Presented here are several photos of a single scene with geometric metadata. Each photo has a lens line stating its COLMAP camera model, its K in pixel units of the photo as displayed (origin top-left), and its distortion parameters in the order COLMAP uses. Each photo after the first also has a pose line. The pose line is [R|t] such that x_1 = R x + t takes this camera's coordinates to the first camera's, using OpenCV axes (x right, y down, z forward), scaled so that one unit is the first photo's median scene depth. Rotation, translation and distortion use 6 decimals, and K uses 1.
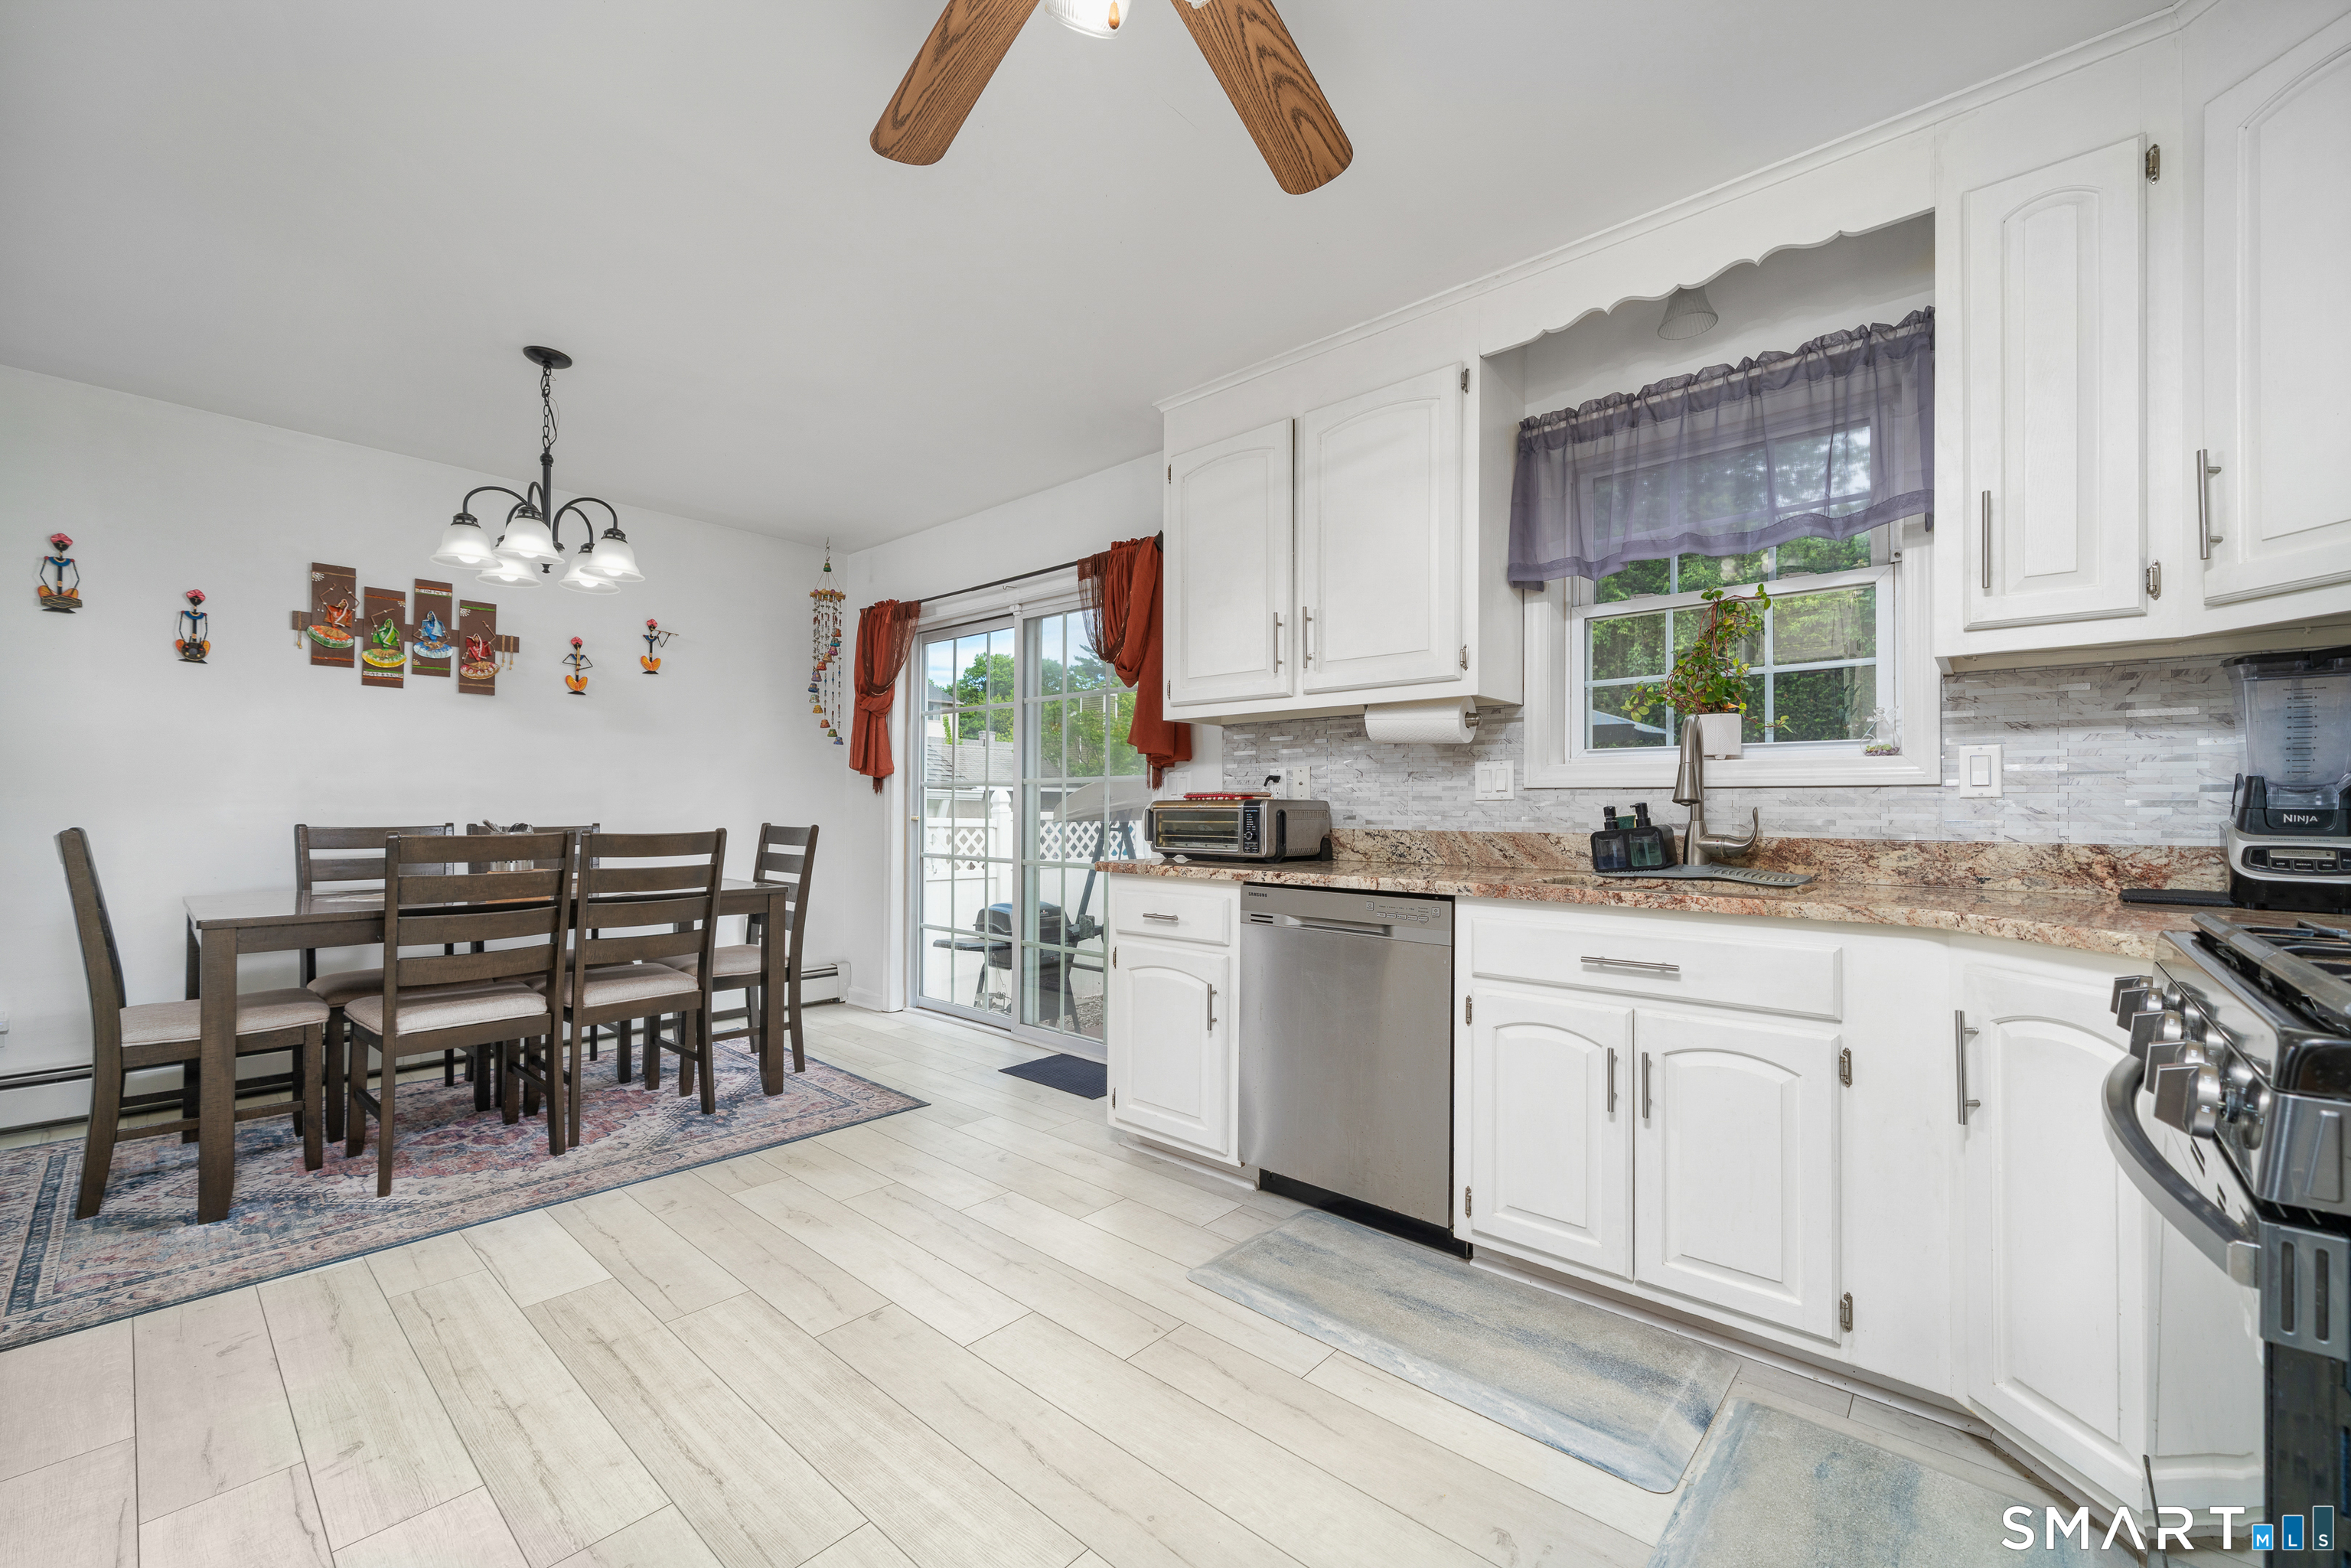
lens RADIAL K [[1076.6, 0, 1174.2], [0, 1076.6, 797.6], [0, 0, 1]] dist [-0.003750, -0.000222]
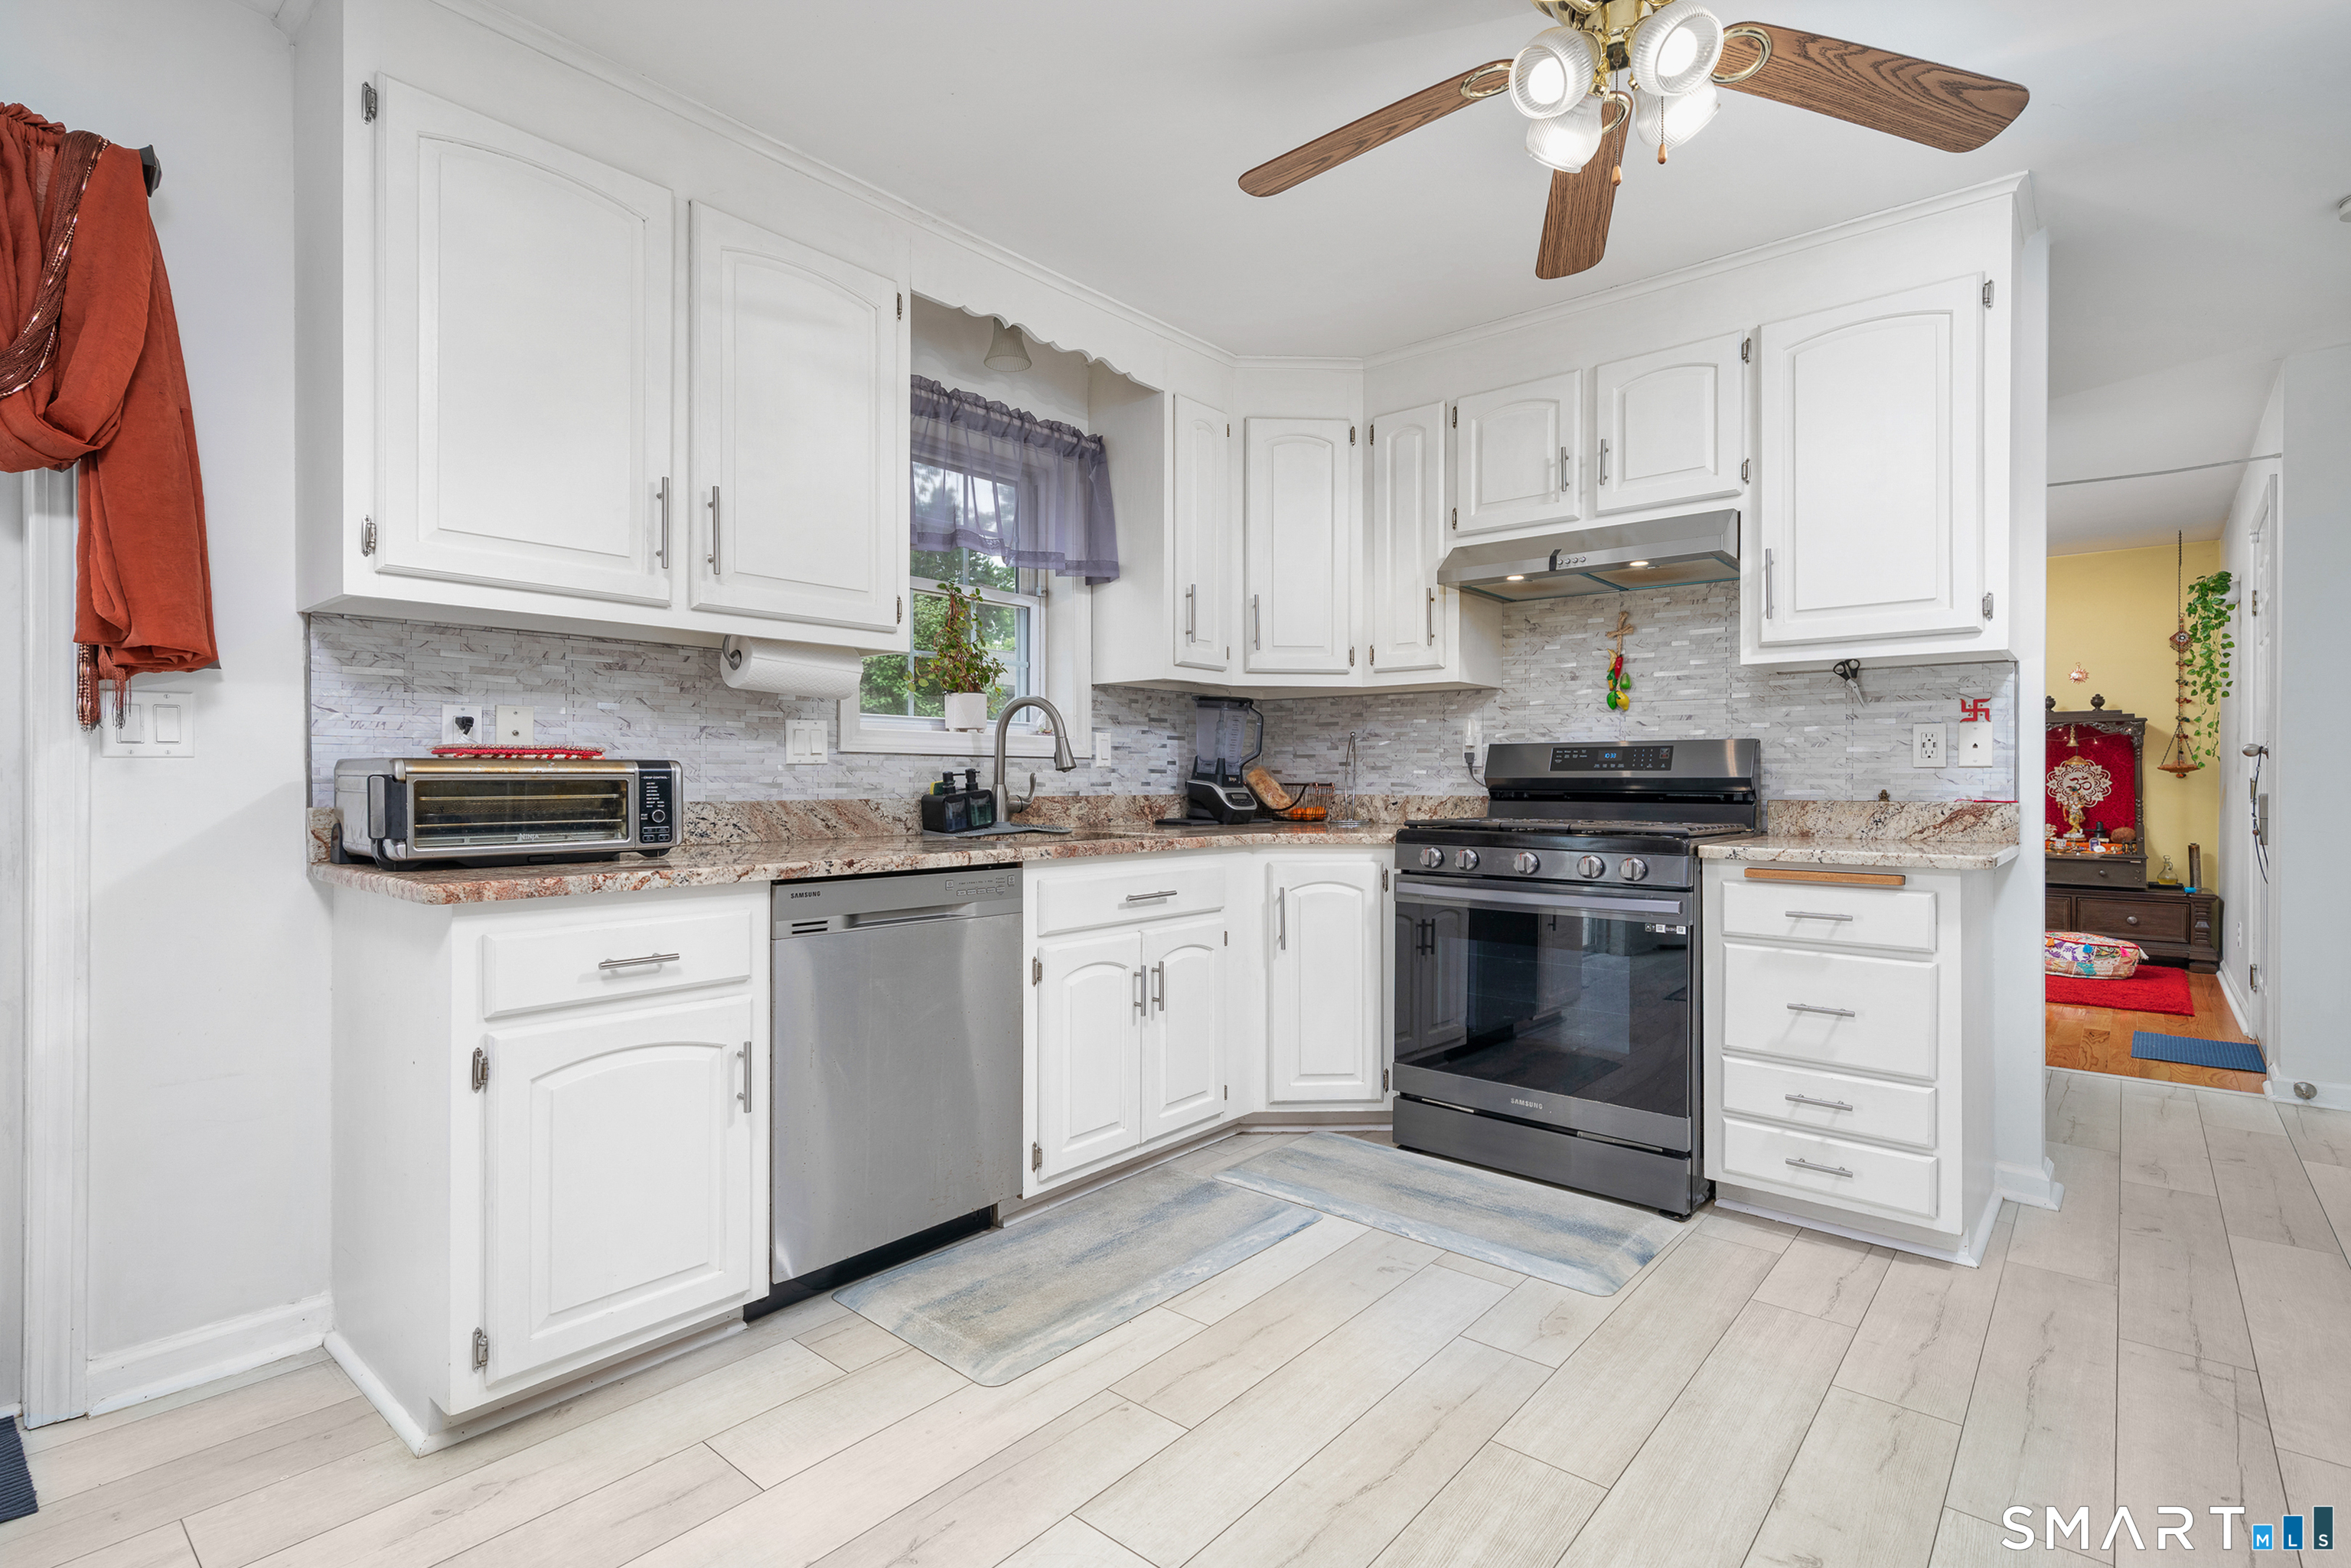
lens RADIAL K [[1074.8, 0, 1244.0], [0, 1074.8, 779.5], [0, 0, 1]] dist [0.002126, 0.000124]
pose [[-0.097753, -0.007543, 0.995182, -0.754975], [-0.014683, 0.999873, 0.006137, 0.005258], [-0.995102, -0.014013, -0.097851, 0.890937]]
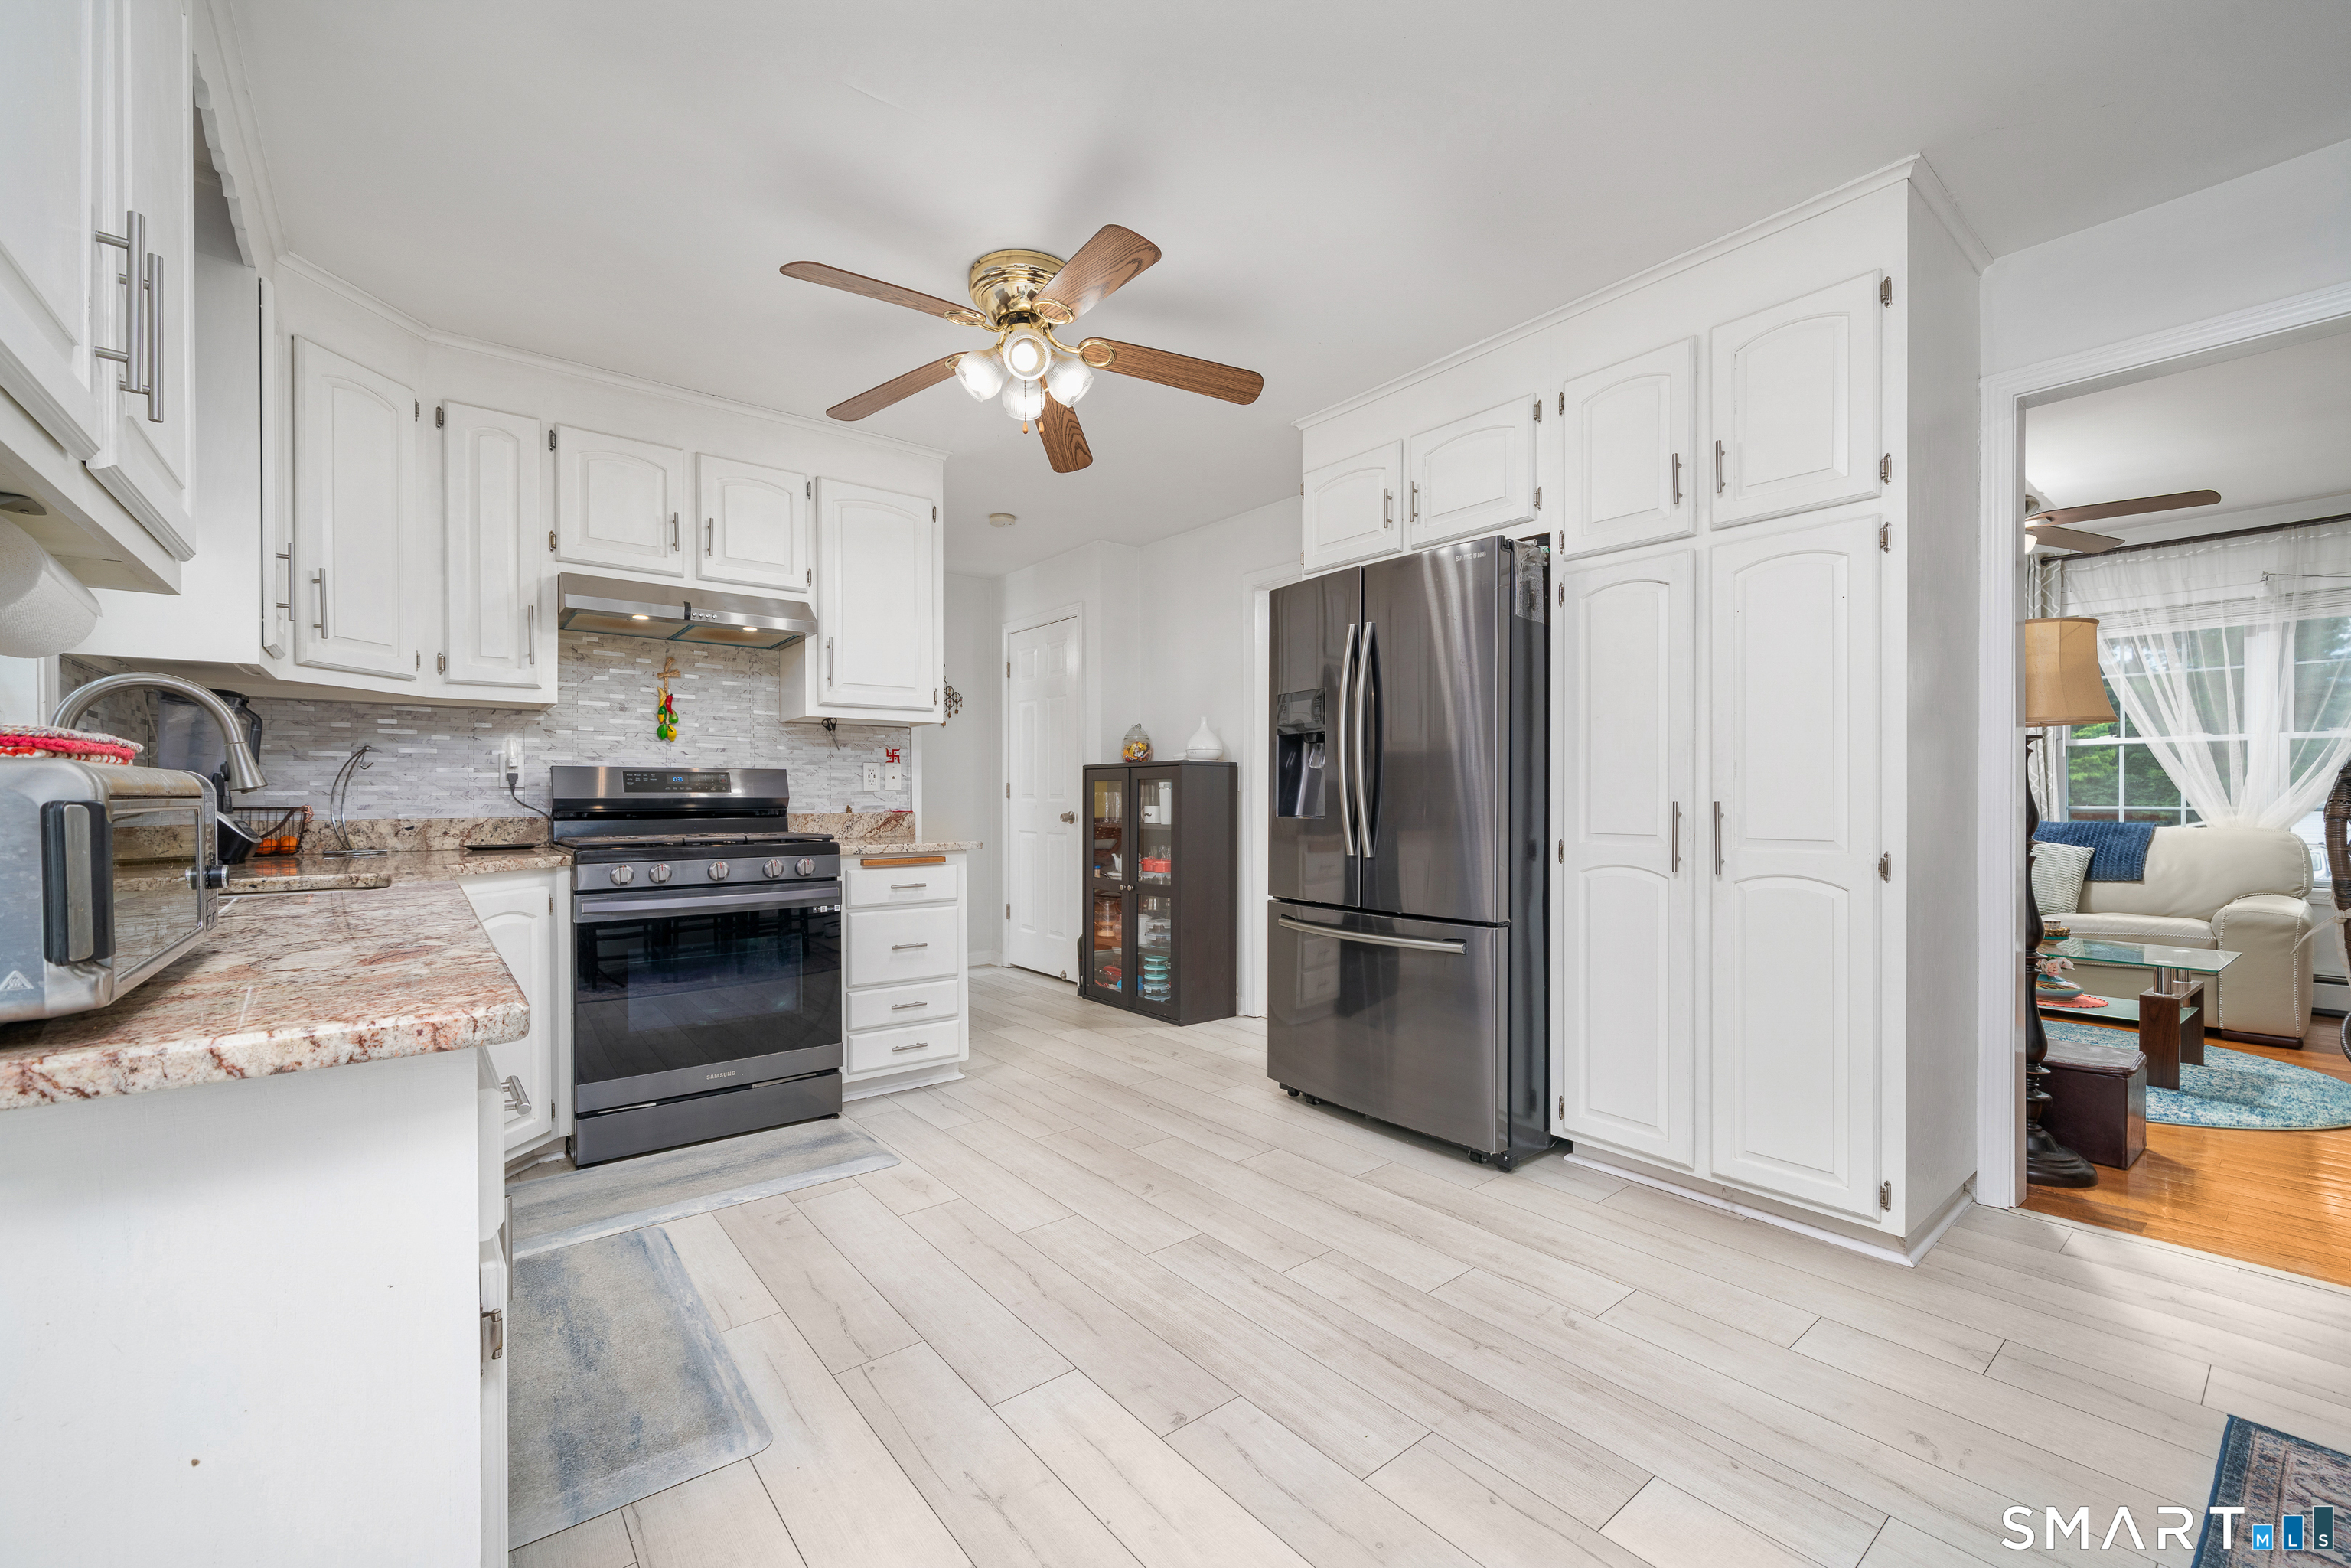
lens RADIAL K [[895.0, 0, 1149.0], [0, 895.0, 799.2], [0, 0, 1]] dist [-0.000410, -0.000064]
pose [[-0.987192, -0.004118, 0.159481, -0.331390], [-0.005524, 0.999950, -0.008373, 0.013564], [-0.159439, -0.009146, -0.987165, 1.537684]]
